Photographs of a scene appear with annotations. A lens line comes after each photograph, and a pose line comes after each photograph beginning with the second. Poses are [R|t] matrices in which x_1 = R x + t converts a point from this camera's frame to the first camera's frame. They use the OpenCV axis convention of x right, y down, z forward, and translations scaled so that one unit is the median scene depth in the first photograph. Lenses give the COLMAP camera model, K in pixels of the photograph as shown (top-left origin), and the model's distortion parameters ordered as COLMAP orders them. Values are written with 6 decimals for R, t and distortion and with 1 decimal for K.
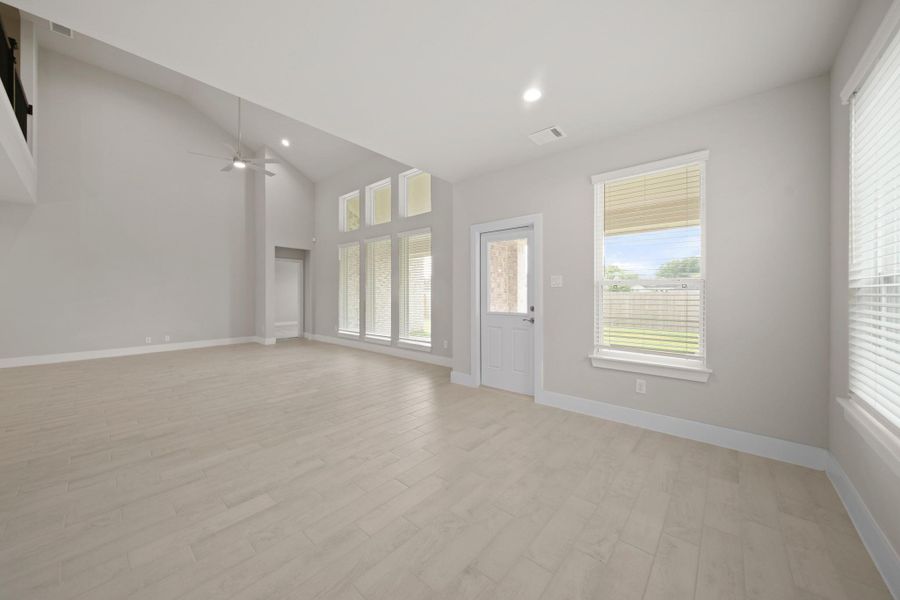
lens RADIAL K [[319.1, 0, 451.2], [0, 319.1, 296.3], [0, 0, 1]] dist [-0.004325, -0.000247]
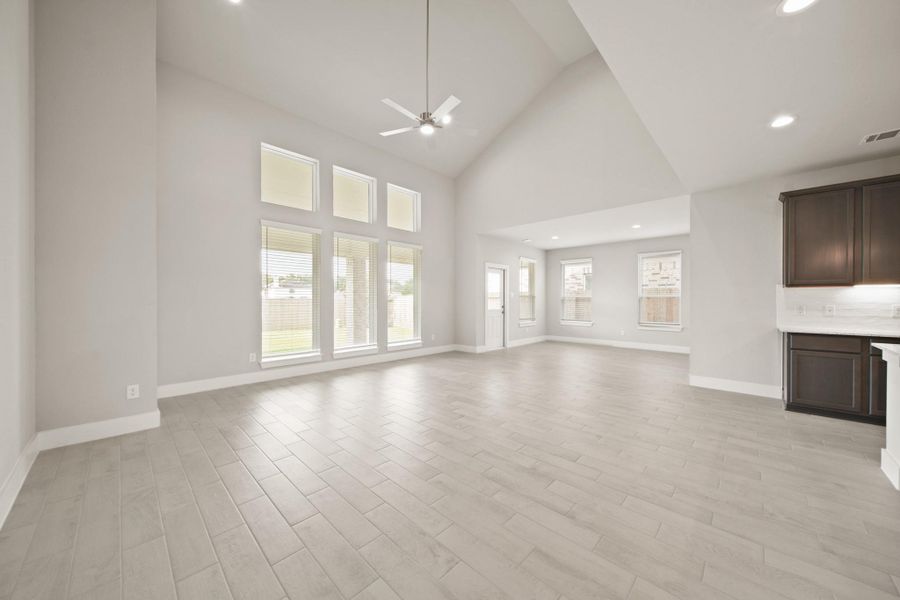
lens RADIAL K [[319.1, 0, 452.8], [0, 319.1, 301.8], [0, 0, 1]] dist [-0.004325, -0.000247]
pose [[0.043719, -0.005031, 0.999031, -1.776457], [0.005260, 0.999975, 0.004805, -0.007766], [-0.999030, 0.005045, 0.043744, 1.129715]]
